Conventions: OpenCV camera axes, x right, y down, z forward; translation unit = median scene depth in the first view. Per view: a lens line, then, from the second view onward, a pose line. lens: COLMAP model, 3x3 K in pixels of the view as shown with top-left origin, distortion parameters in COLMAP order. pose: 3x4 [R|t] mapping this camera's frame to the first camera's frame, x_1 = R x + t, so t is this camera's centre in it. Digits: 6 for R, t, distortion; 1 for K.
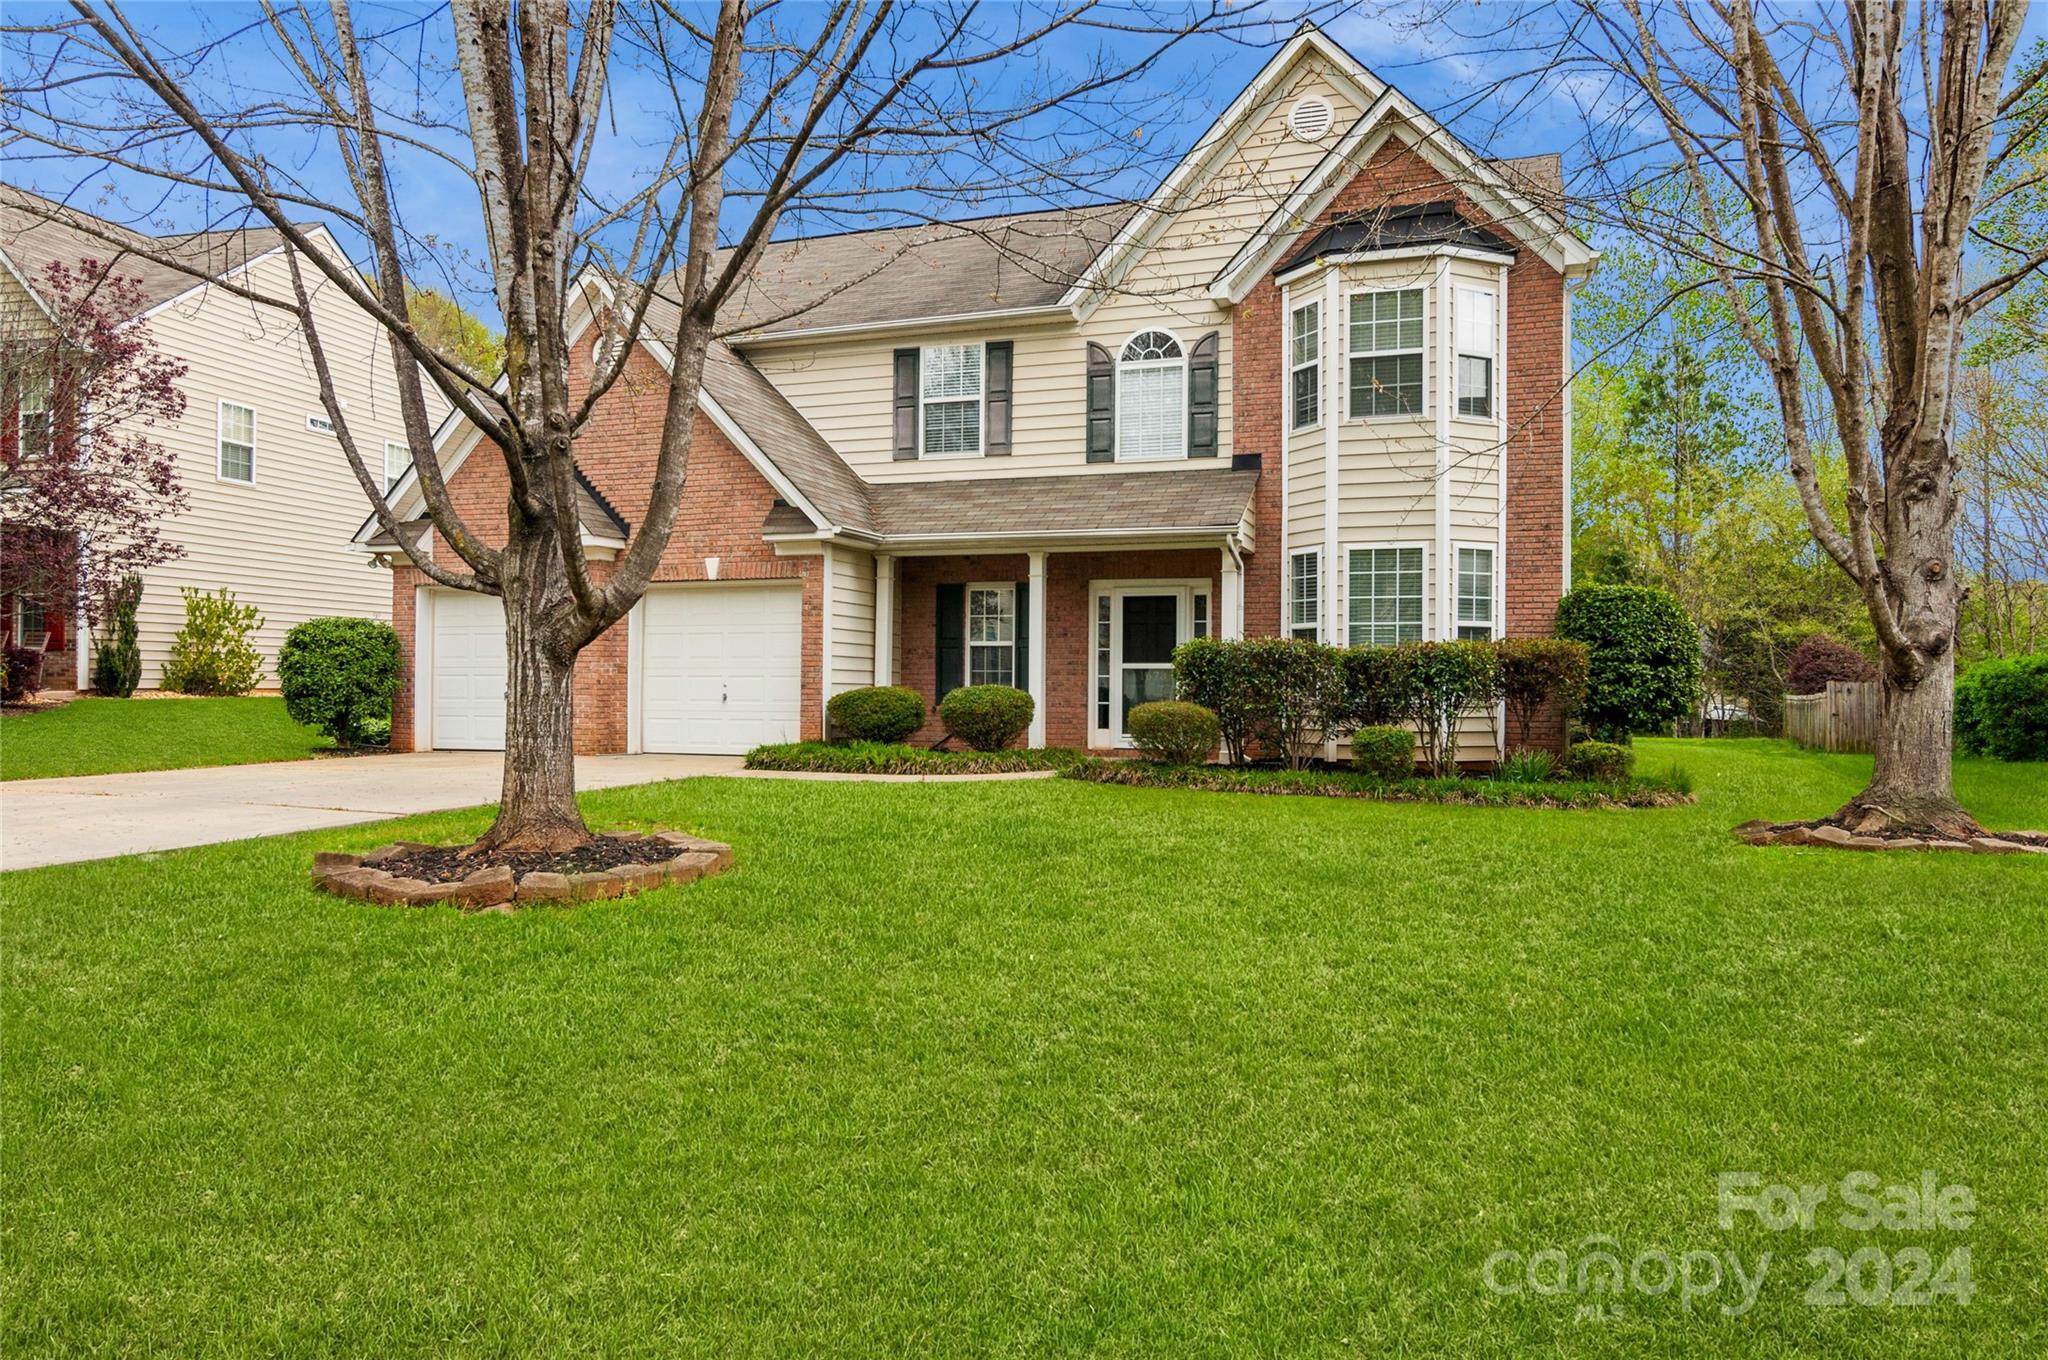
lens RADIAL K [[1423.1, 0, 1001.4], [0, 1423.1, 713.4], [0, 0, 1]] dist [0.003791, 0.001847]
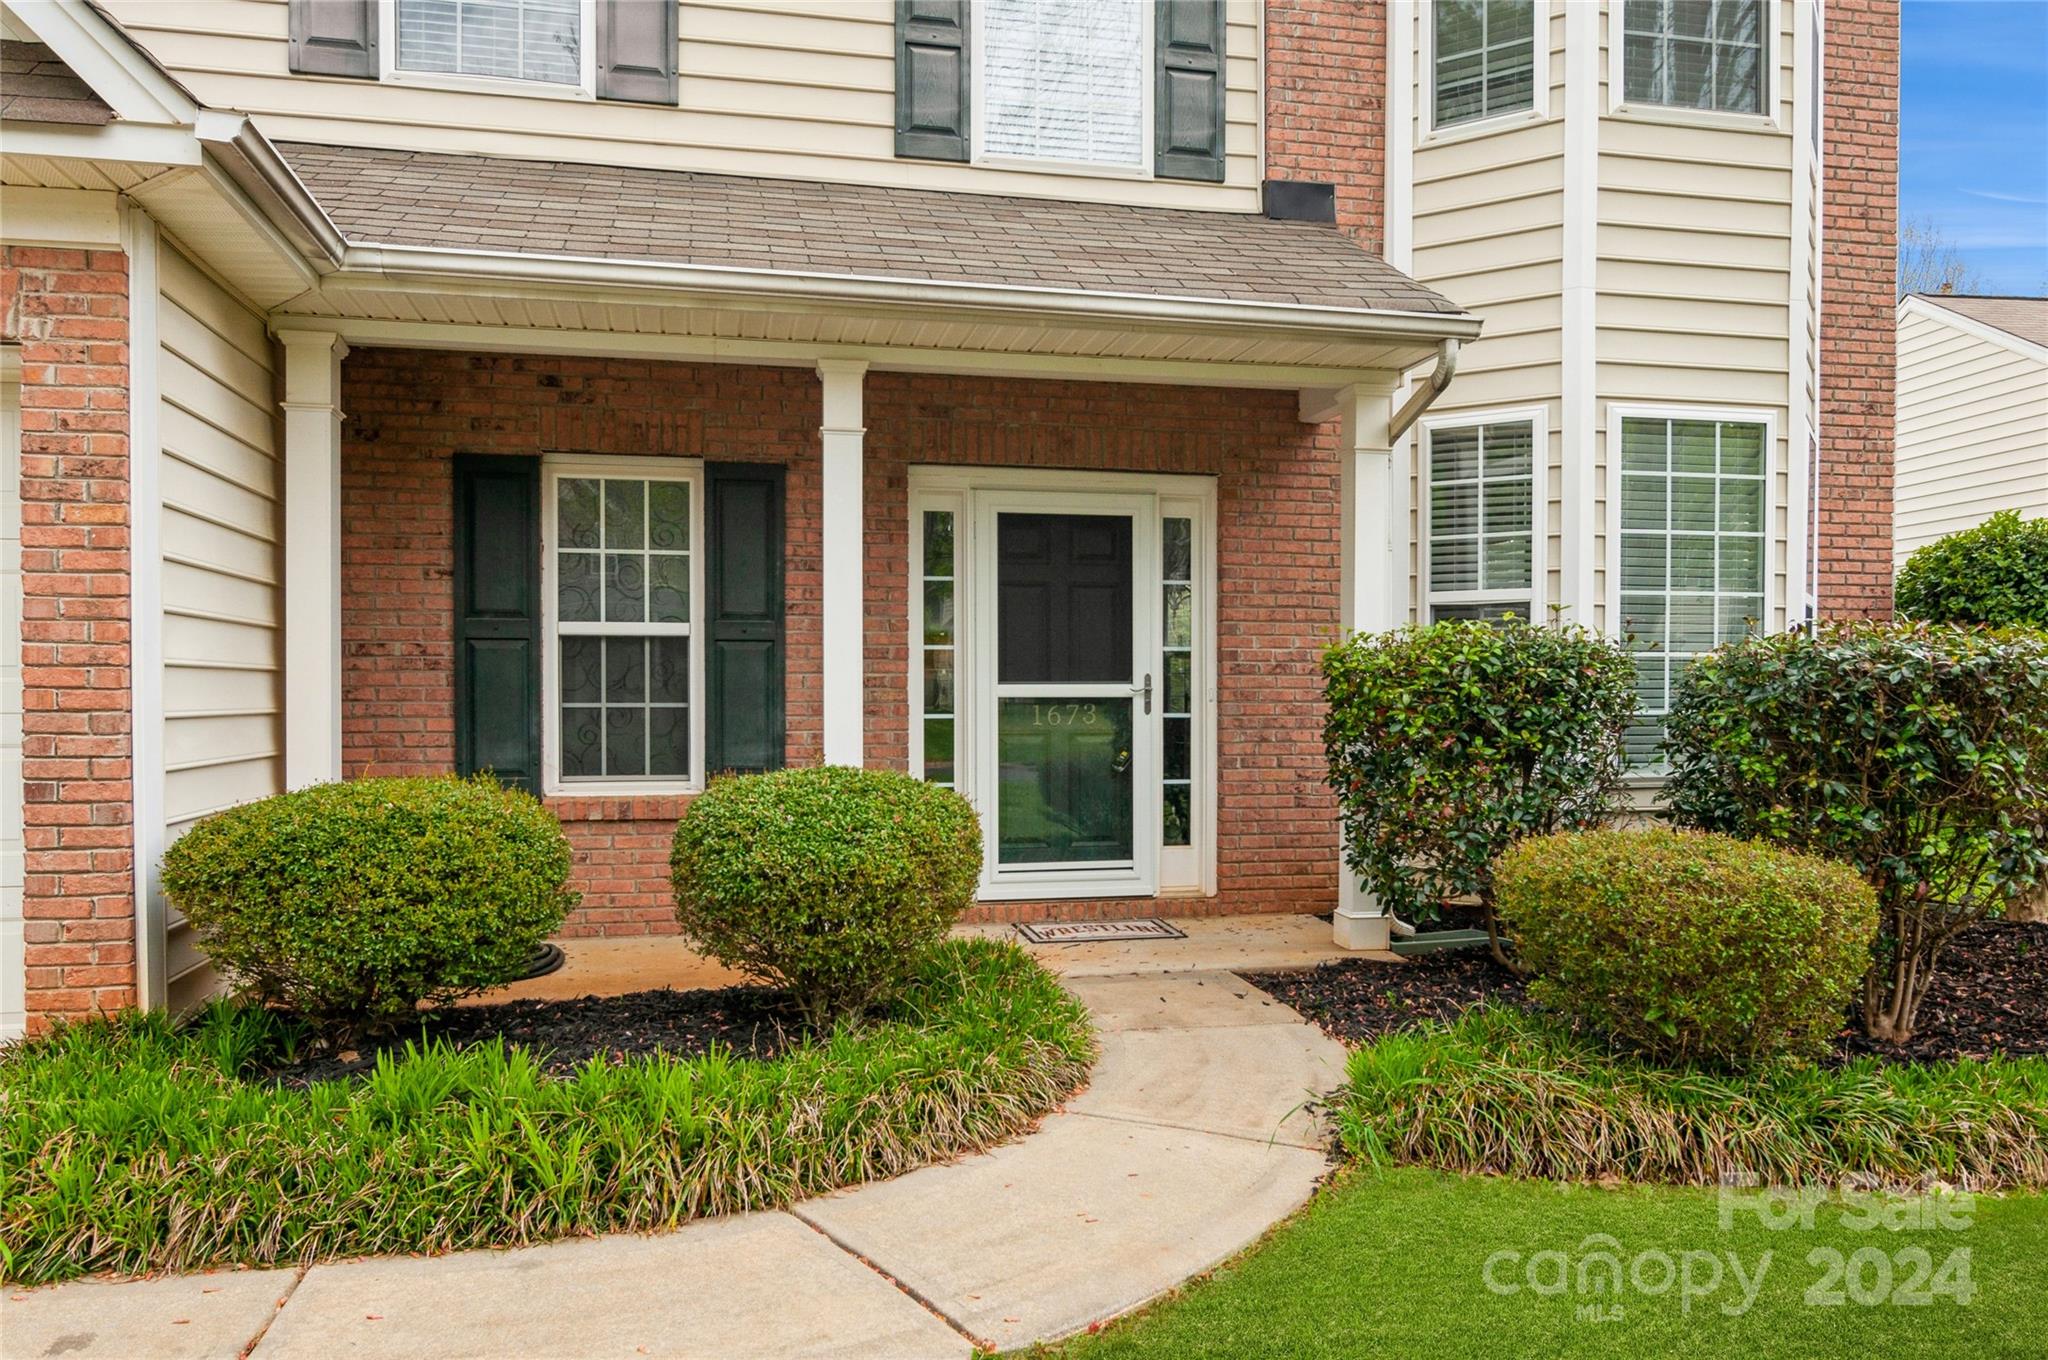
lens RADIAL K [[1423.1, 0, 1001.4], [0, 1423.1, 713.4], [0, 0, 1]] dist [0.003791, 0.001847]
pose [[0.844825, -0.016954, 0.534774, -0.125087], [0.014393, 0.999856, 0.008961, -0.031174], [-0.534849, 0.000126, 0.844947, 0.682170]]
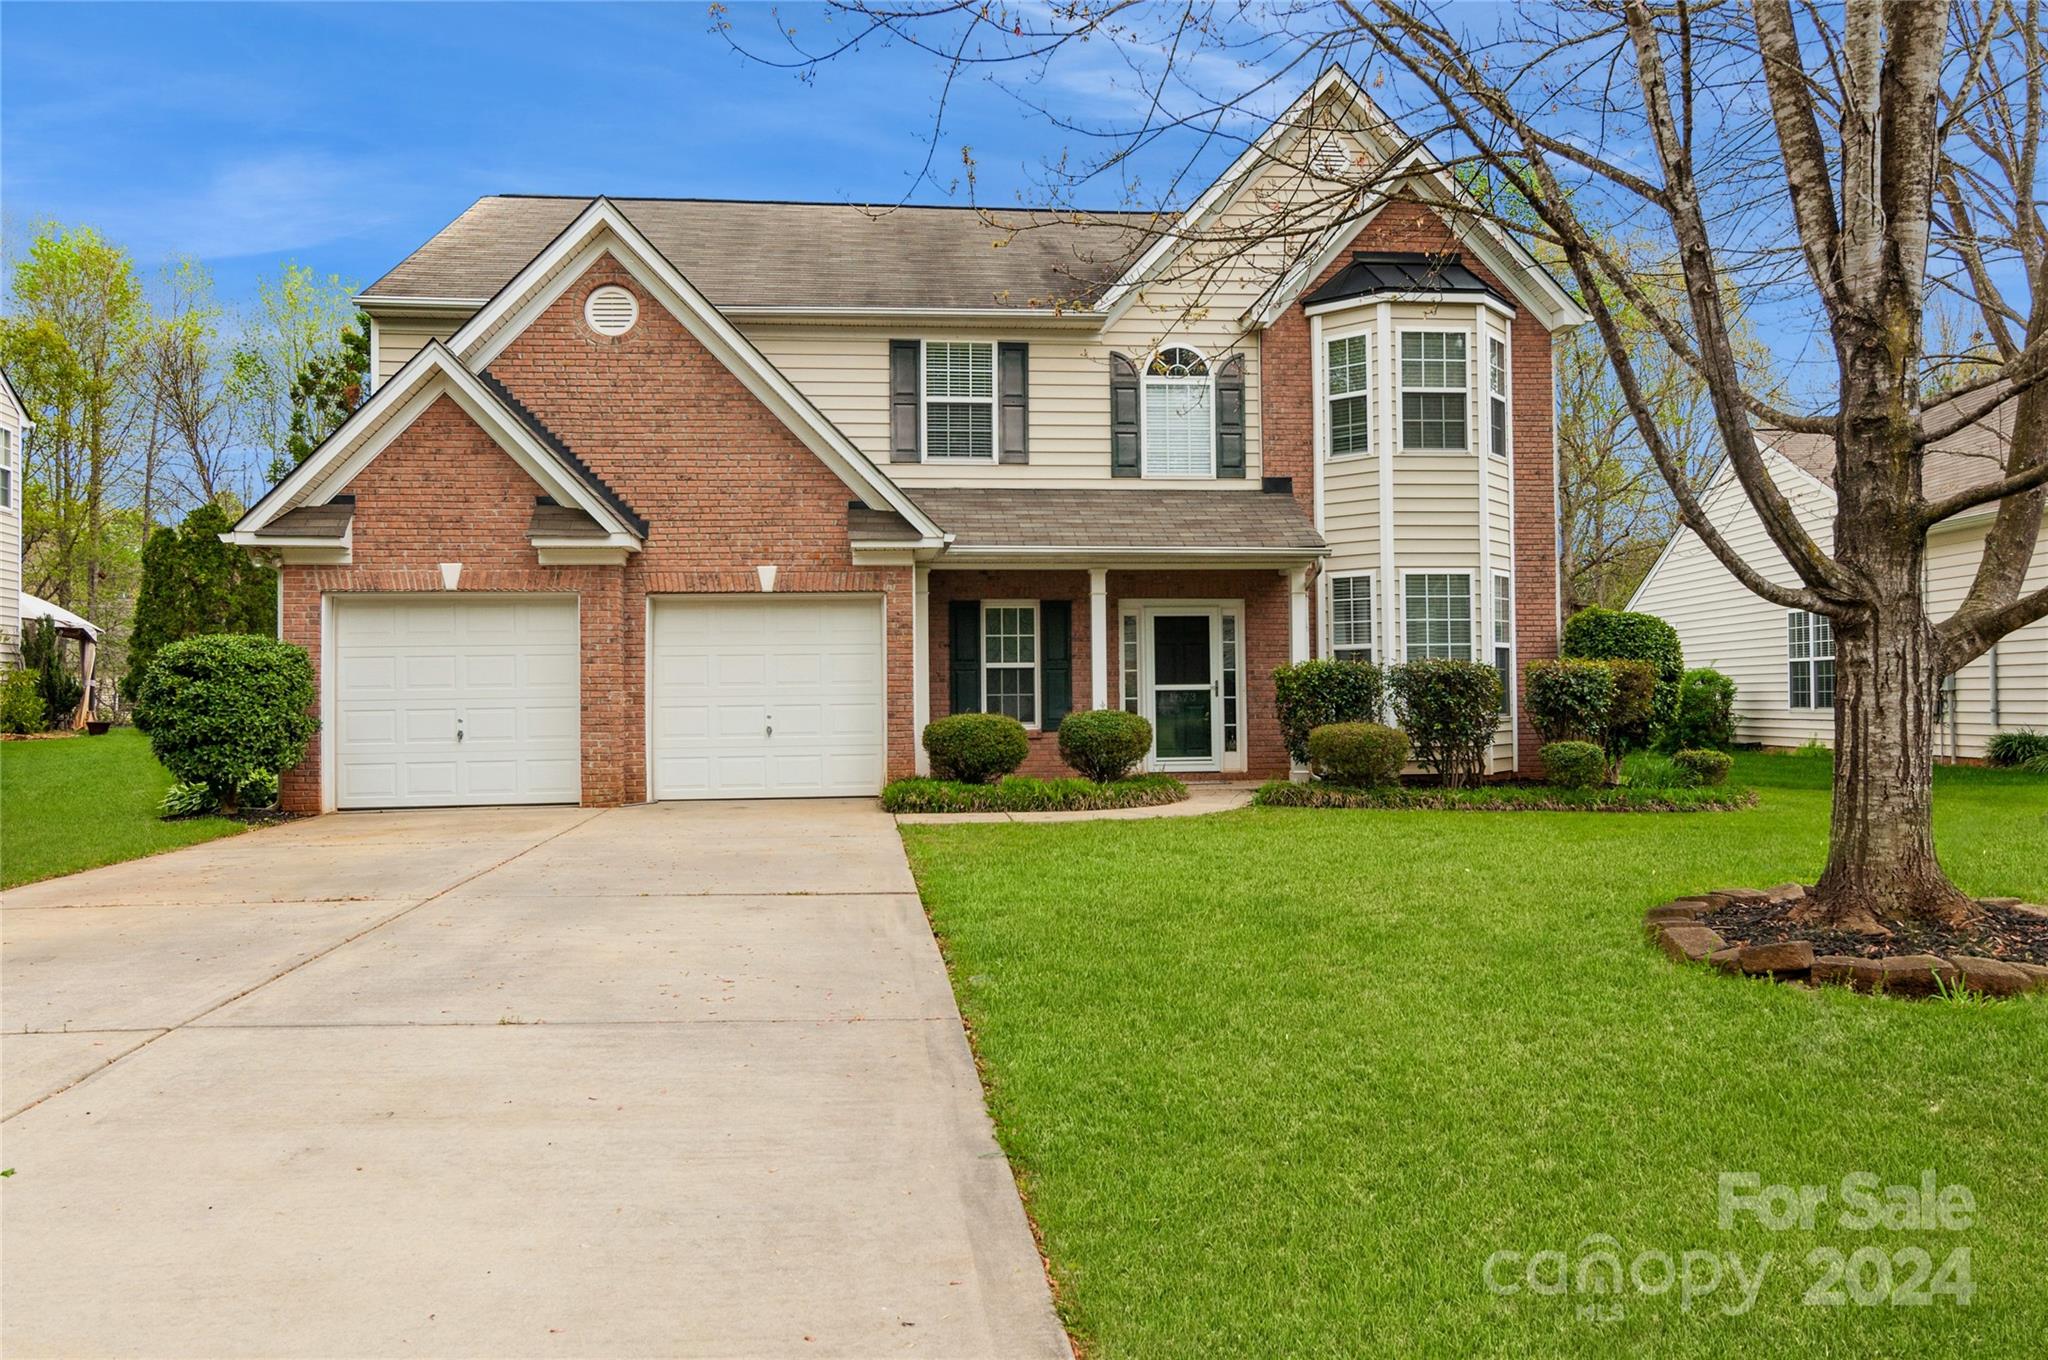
lens RADIAL K [[1423.1, 0, 1001.4], [0, 1423.1, 713.4], [0, 0, 1]] dist [0.003791, 0.001847]
pose [[0.895179, -0.020384, 0.445241, -0.450541], [0.025911, 0.999644, -0.006328, -0.012555], [-0.444954, 0.017201, 0.895388, 0.179373]]
